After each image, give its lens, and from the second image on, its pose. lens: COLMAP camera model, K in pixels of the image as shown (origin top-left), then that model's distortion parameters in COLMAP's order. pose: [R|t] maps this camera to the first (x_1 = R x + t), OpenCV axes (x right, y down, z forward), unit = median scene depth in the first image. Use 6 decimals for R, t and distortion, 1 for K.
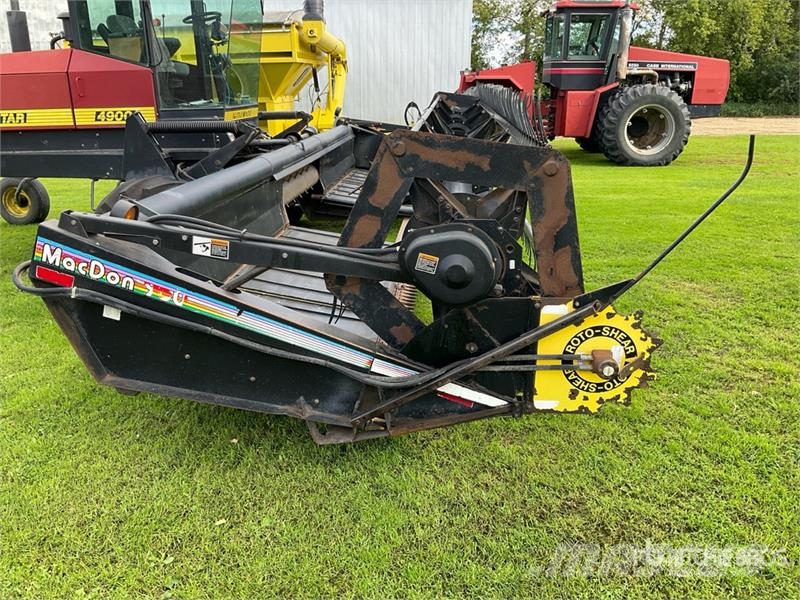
lens RADIAL K [[665.6, 0, 396.5], [0, 665.6, 299.9], [0, 0, 1]] dist [0.076679, -0.148247]
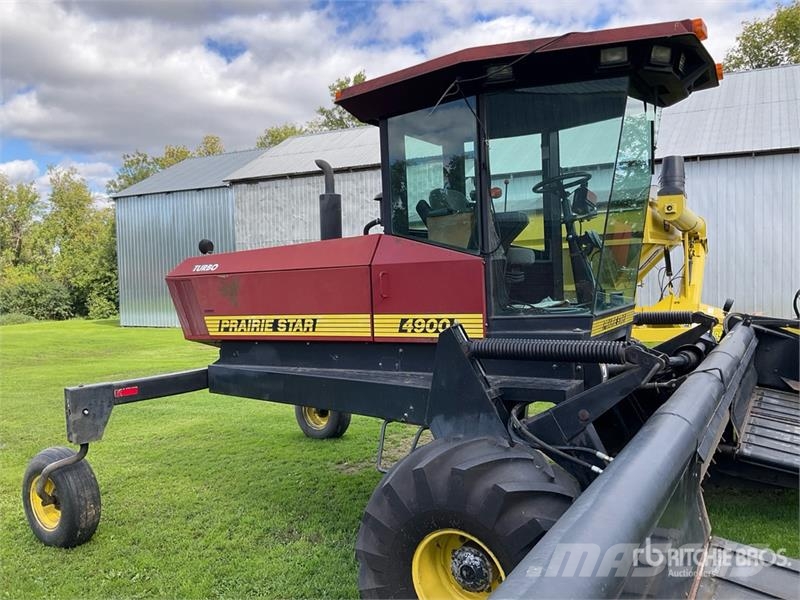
lens RADIAL K [[665.6, 0, 396.5], [0, 665.6, 299.9], [0, 0, 1]] dist [0.076679, -0.148247]
pose [[0.897729, -0.001452, -0.440545, -0.148359], [-0.112789, 0.965909, -0.233022, -0.137541], [0.425865, 0.258880, 0.866960, 0.394731]]
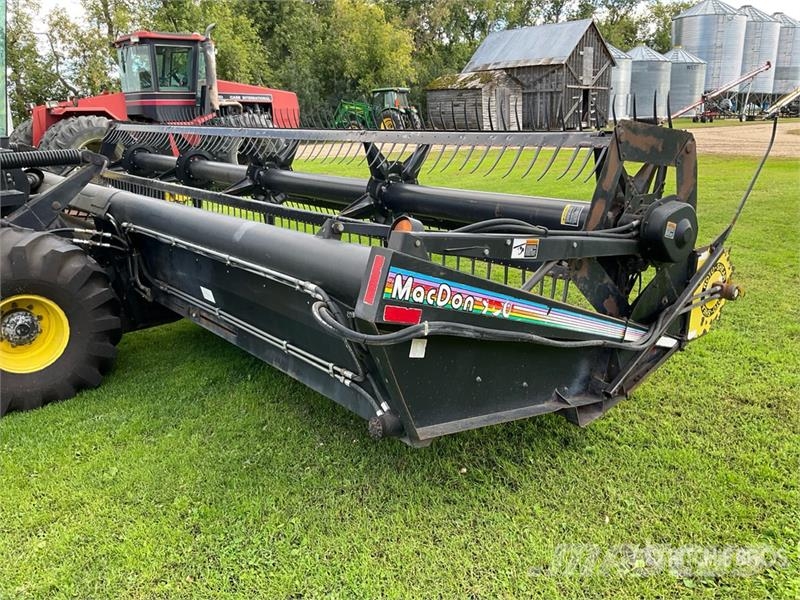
lens RADIAL K [[665.6, 0, 396.5], [0, 665.6, 299.9], [0, 0, 1]] dist [0.076679, -0.148247]
pose [[0.727486, -0.194319, 0.658030, -0.465331], [0.228857, 0.972857, 0.034275, -0.036348], [-0.646829, 0.125660, 0.752211, 0.185336]]
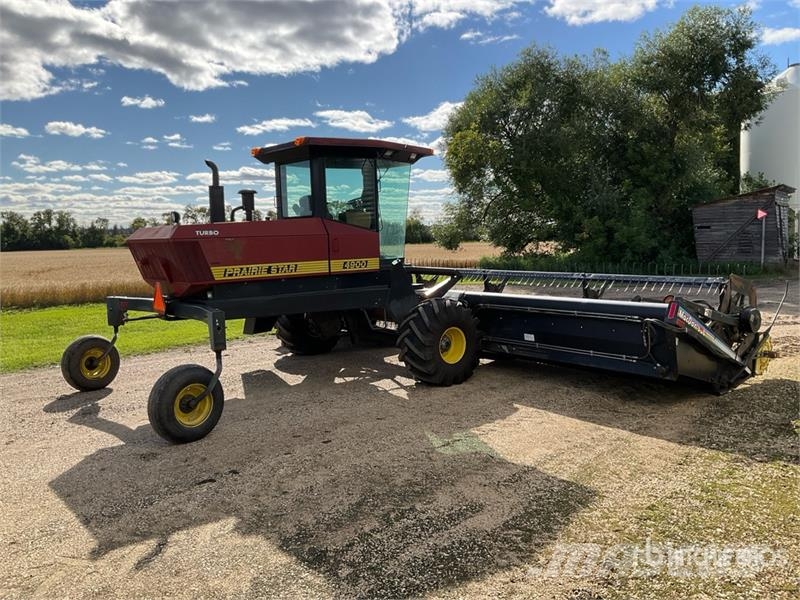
lens RADIAL K [[665.6, 0, 396.5], [0, 665.6, 299.9], [0, 0, 1]] dist [0.076679, -0.148247]
pose [[0.715074, -0.066939, 0.695837, -1.312662], [0.233160, 0.961243, -0.147135, 0.019289], [-0.659019, 0.267454, 0.702967, -0.006060]]
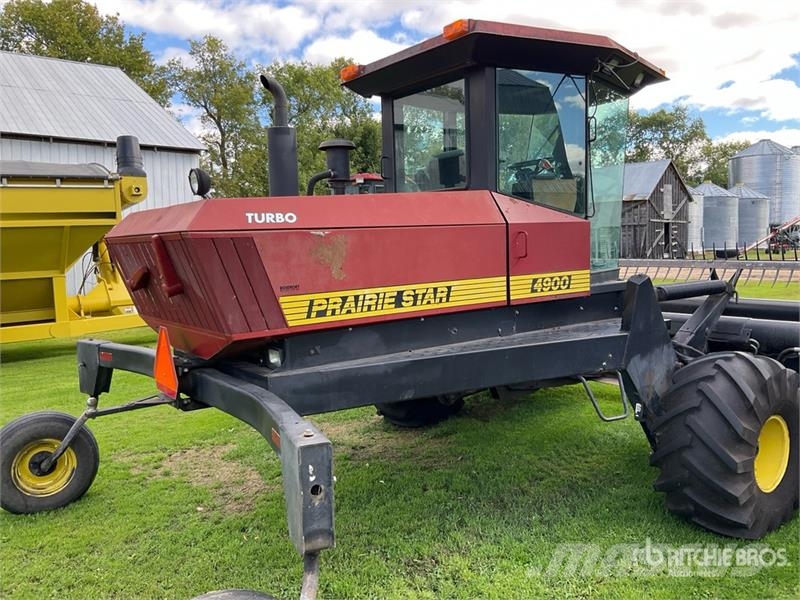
lens RADIAL K [[665.6, 0, 396.5], [0, 665.6, 299.9], [0, 0, 1]] dist [0.076679, -0.148247]
pose [[0.748592, -0.064978, 0.659839, -0.994878], [0.221694, 0.962437, -0.156736, -0.182350], [-0.624869, 0.263614, 0.734879, 0.587567]]
